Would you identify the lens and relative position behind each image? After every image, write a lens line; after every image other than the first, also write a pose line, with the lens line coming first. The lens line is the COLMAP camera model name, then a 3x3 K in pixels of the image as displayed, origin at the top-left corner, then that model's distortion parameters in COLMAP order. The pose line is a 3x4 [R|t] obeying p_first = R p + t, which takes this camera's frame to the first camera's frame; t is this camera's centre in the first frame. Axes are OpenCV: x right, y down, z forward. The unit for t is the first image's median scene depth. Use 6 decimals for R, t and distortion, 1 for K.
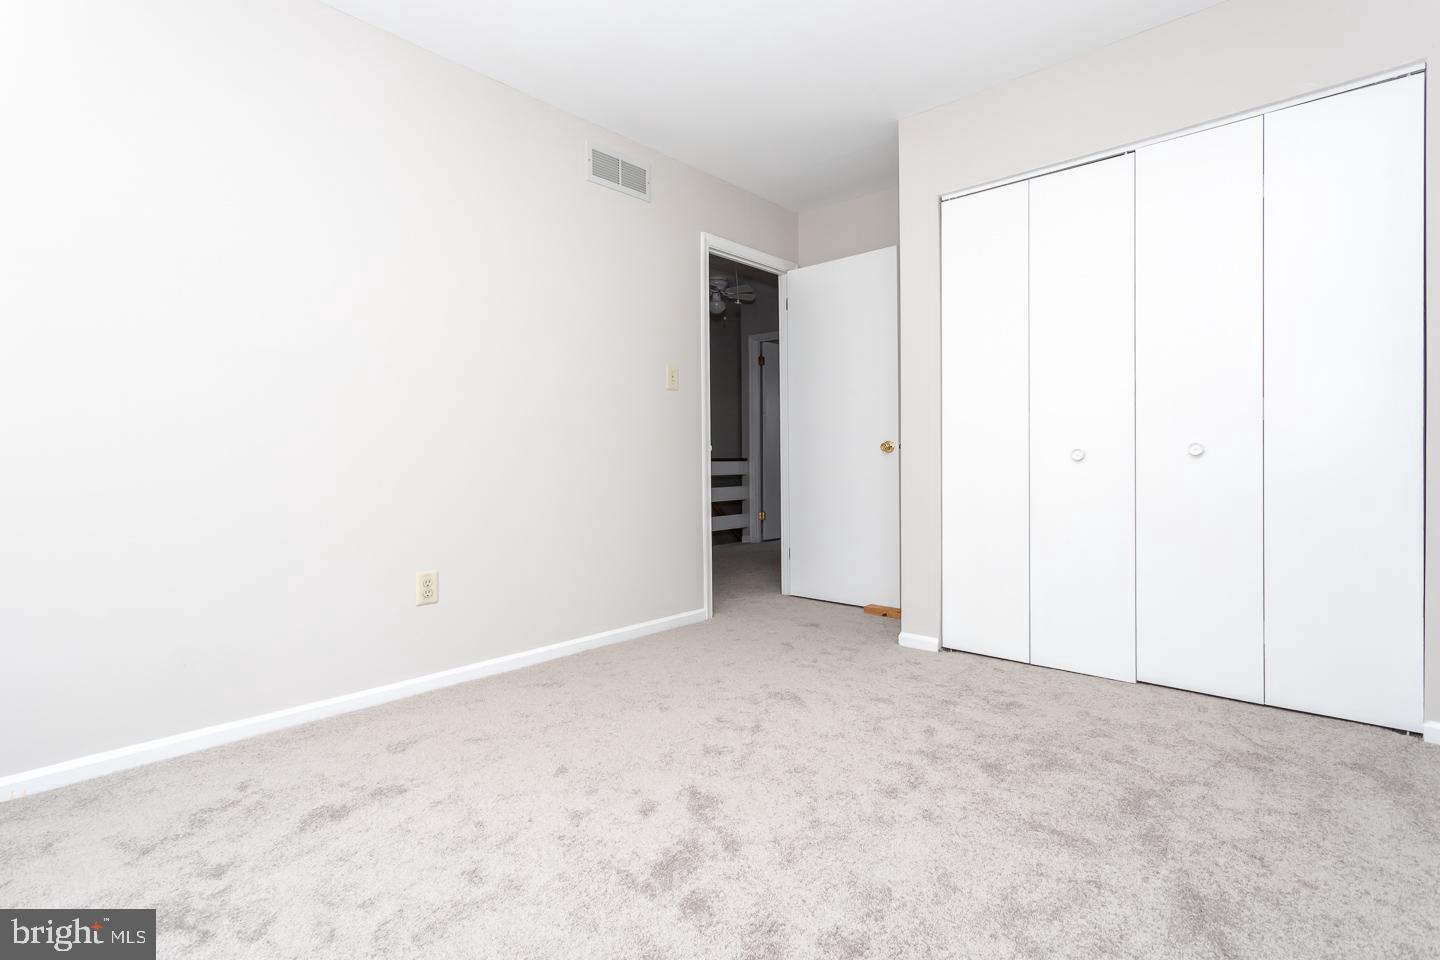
lens RADIAL K [[680.0, 0, 709.7], [0, 680.0, 458.7], [0, 0, 1]] dist [-0.004398, 0.000562]
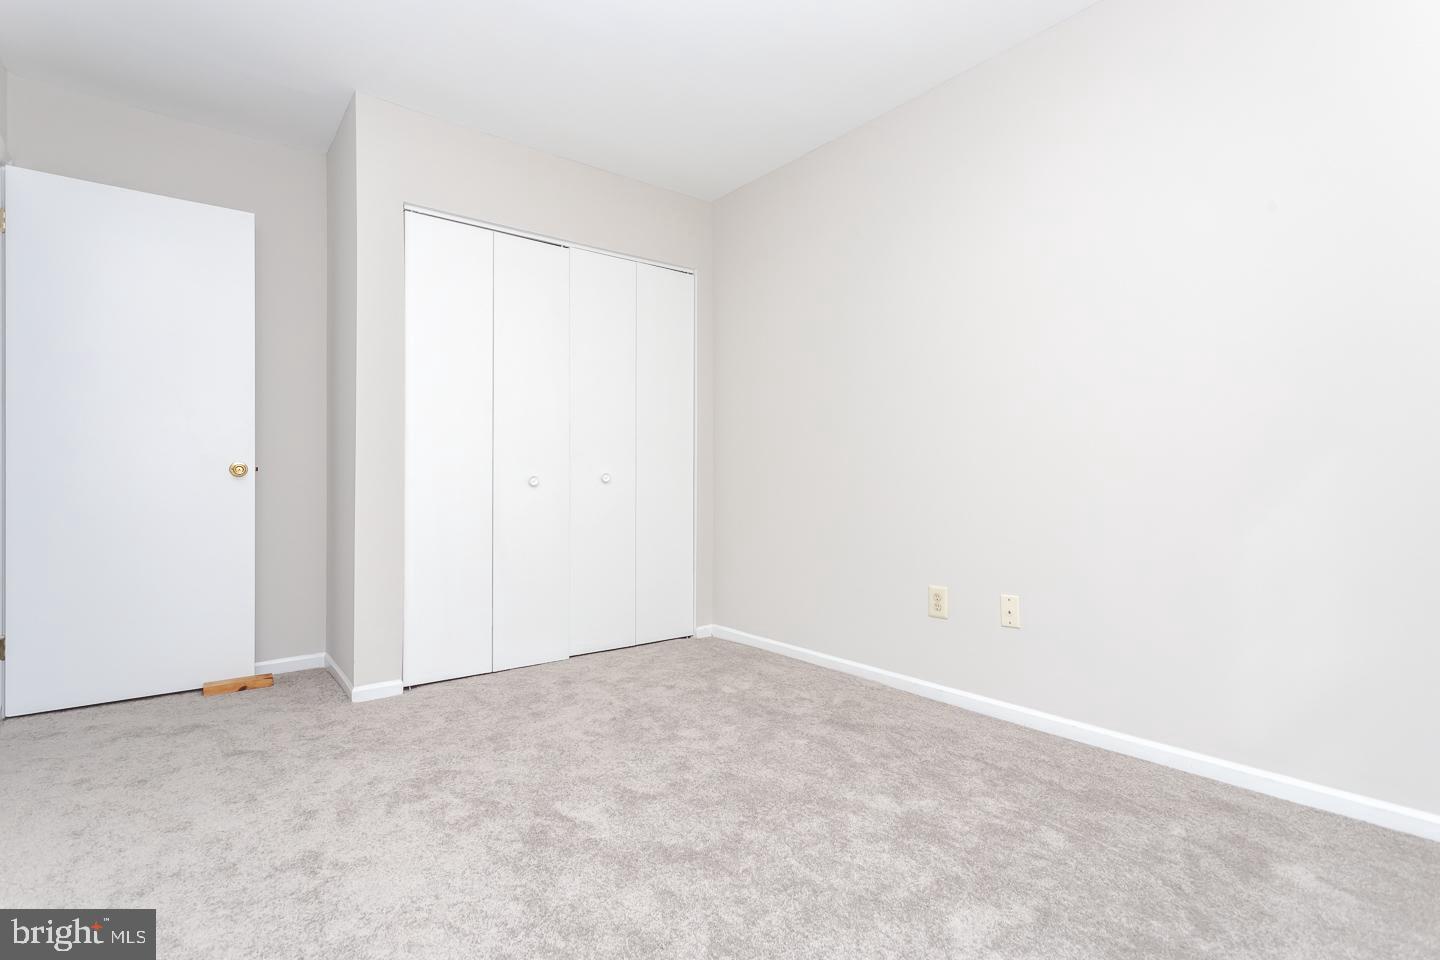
lens RADIAL K [[680.0, 0, 722.1], [0, 680.0, 479.1], [0, 0, 1]] dist [-0.004398, 0.000562]
pose [[0.209005, 0.001952, 0.977913, -0.513033], [0.013073, 0.999903, -0.004790, 0.004833], [-0.977827, 0.013785, 0.208960, 0.415033]]
